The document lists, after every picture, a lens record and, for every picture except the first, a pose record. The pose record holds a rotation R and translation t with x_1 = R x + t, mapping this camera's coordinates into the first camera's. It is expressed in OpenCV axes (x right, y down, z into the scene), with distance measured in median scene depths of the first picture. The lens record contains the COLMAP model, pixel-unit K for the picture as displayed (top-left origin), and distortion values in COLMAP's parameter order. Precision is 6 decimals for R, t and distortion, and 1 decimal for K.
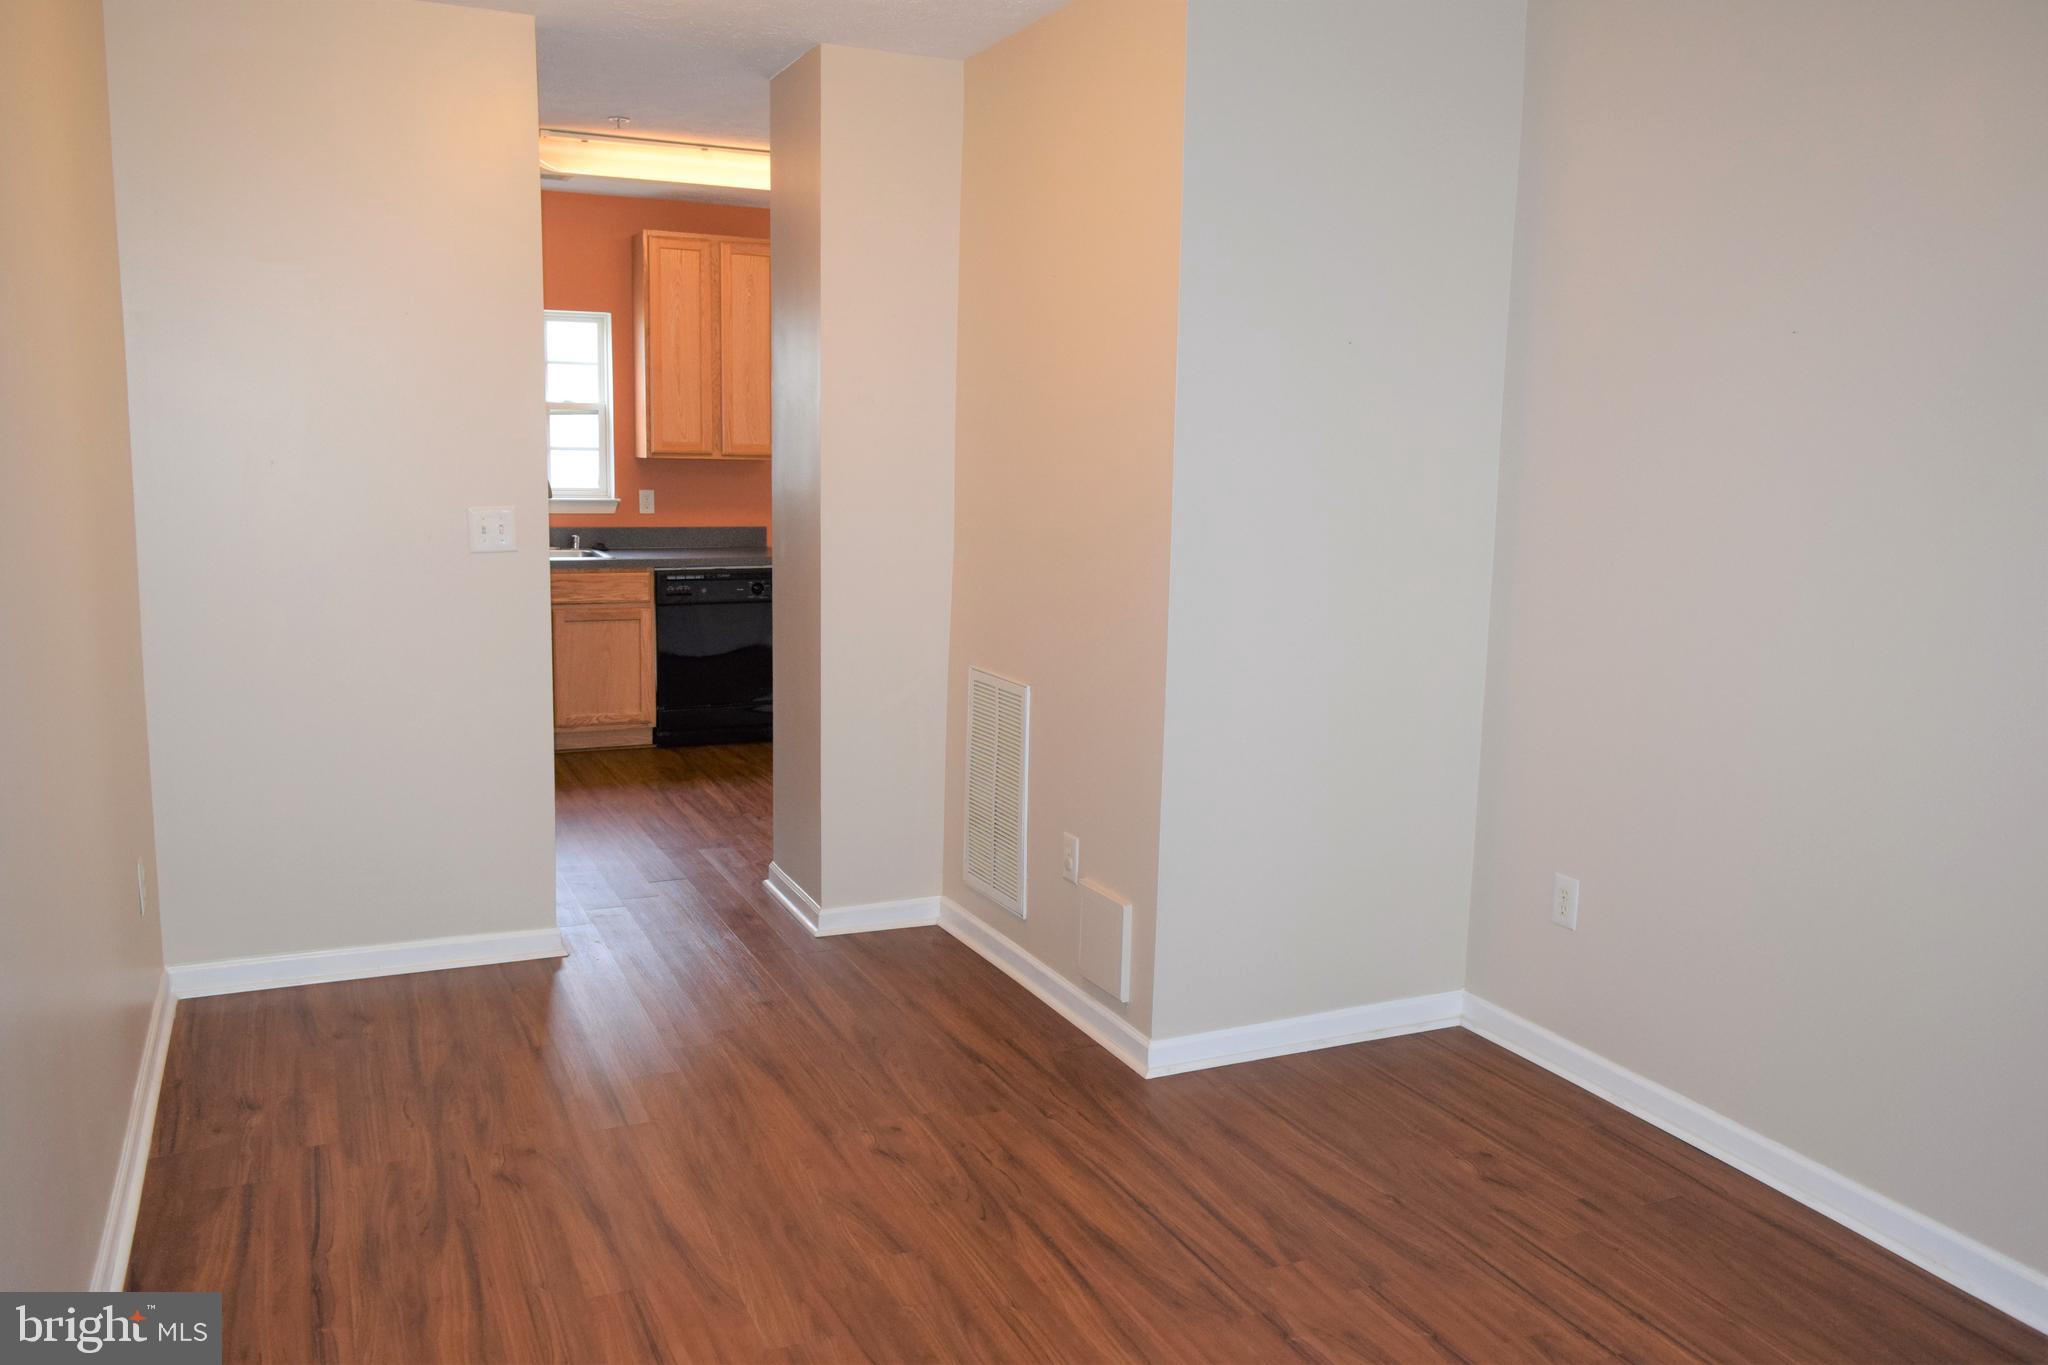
lens RADIAL K [[1592.3, 0, 1024.0], [0, 1592.3, 682.5], [0, 0, 1]] dist [-0.020128, 0.012570]
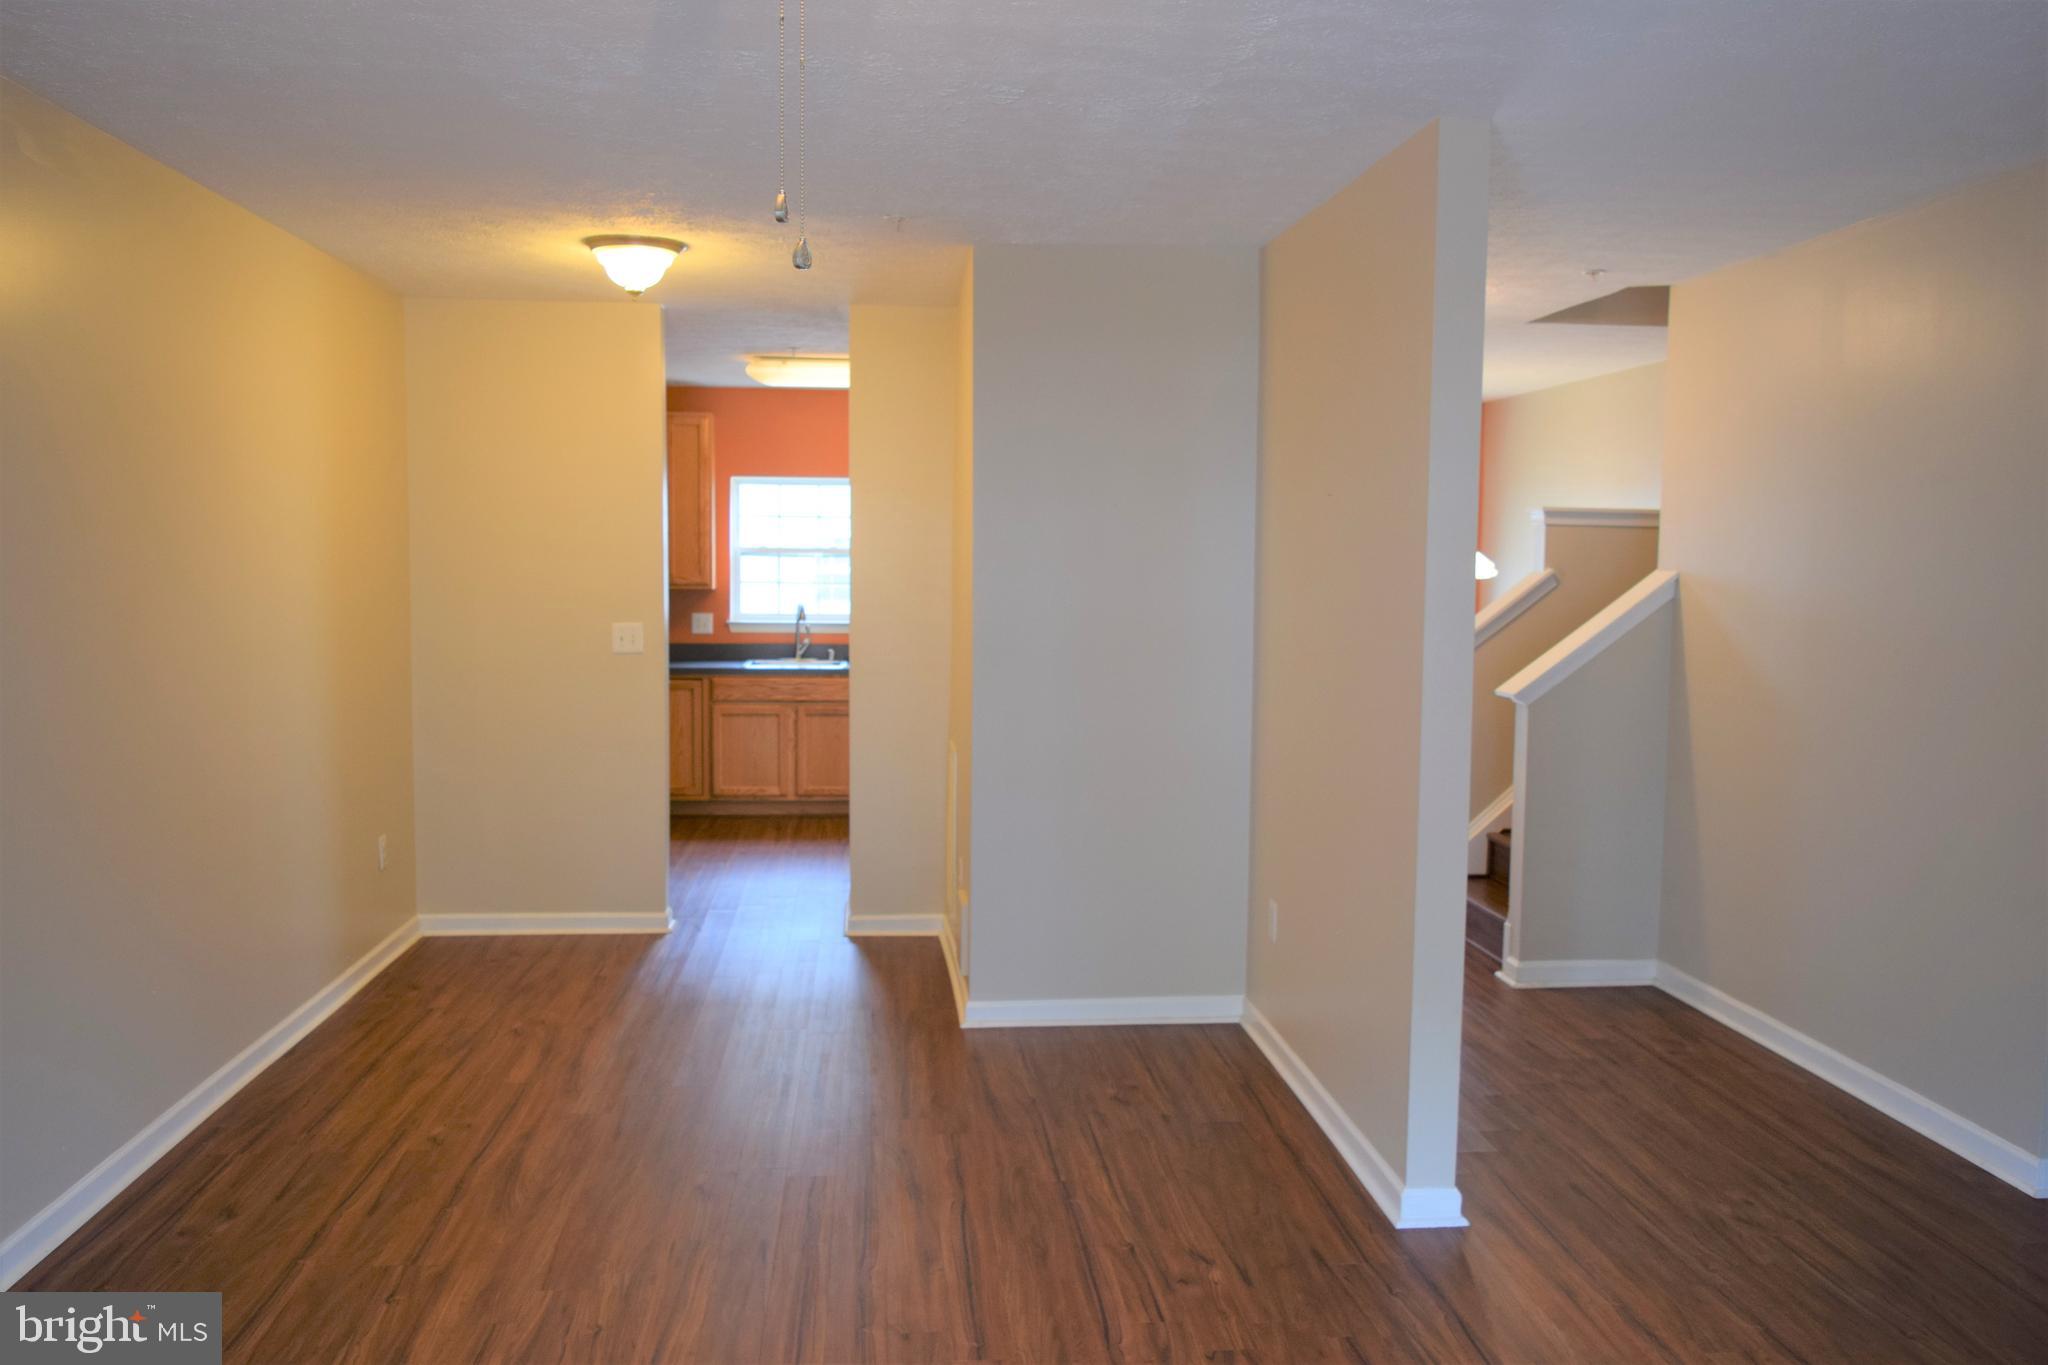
lens RADIAL K [[1592.3, 0, 1024.0], [0, 1592.3, 682.5], [0, 0, 1]] dist [-0.020128, 0.012570]
pose [[0.944867, 0.013720, -0.327168, 0.296254], [-0.040172, 0.996431, -0.074233, 0.024077], [0.324982, 0.083283, 0.942046, -0.167585]]
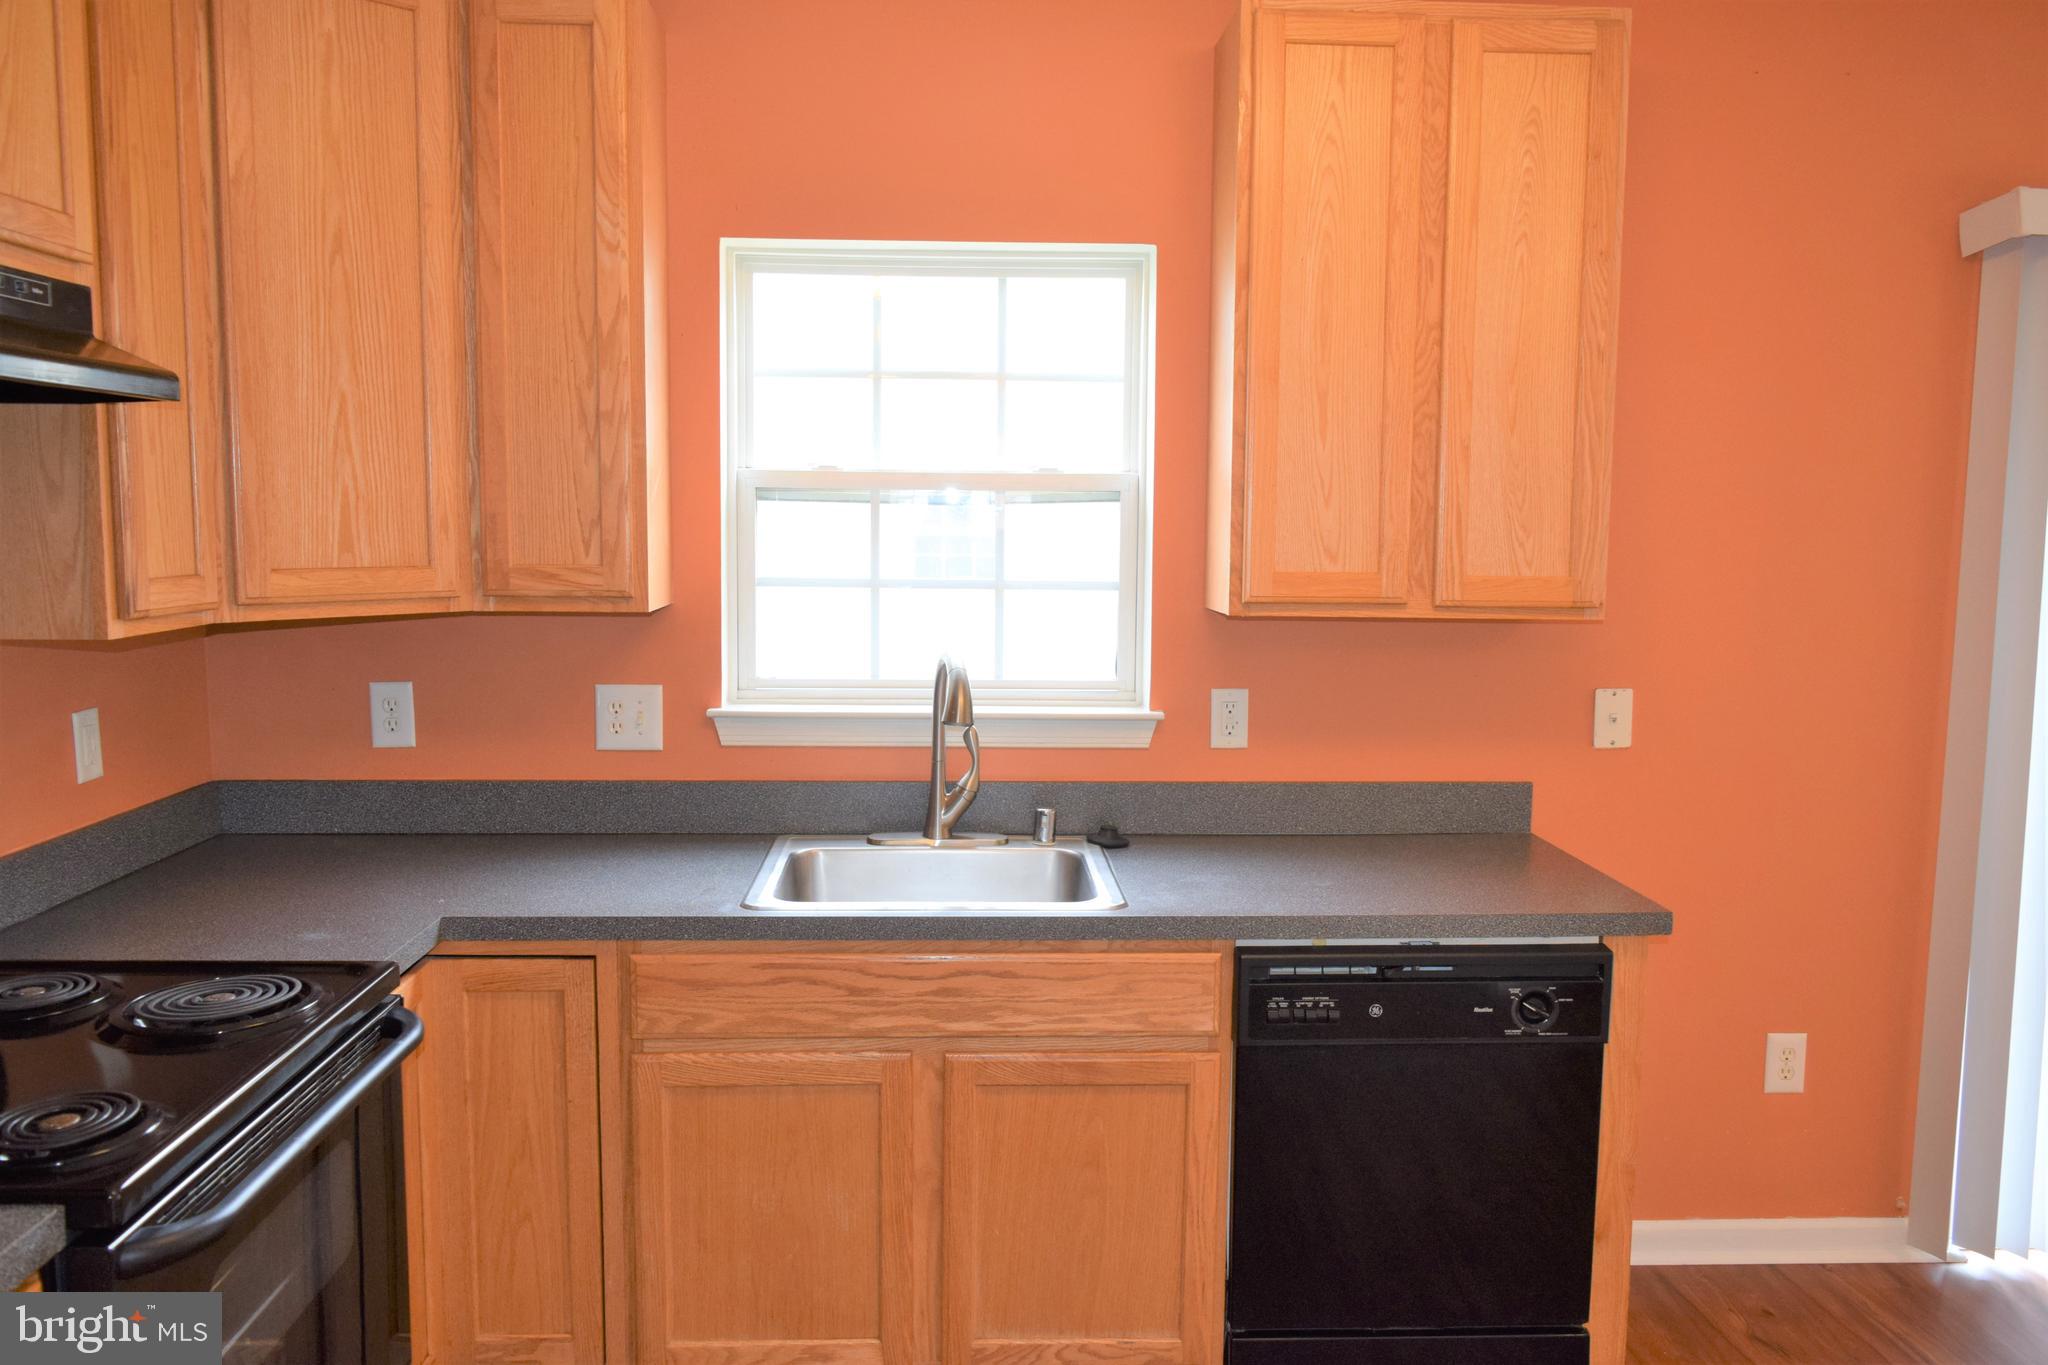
lens RADIAL K [[1592.3, 0, 1024.0], [0, 1592.3, 682.5], [0, 0, 1]] dist [-0.020128, 0.012570]
pose [[0.928013, 0.025931, -0.371644, -0.145407], [-0.047872, 0.997605, -0.049931, -0.106187], [0.369459, 0.064128, 0.927032, 0.647752]]
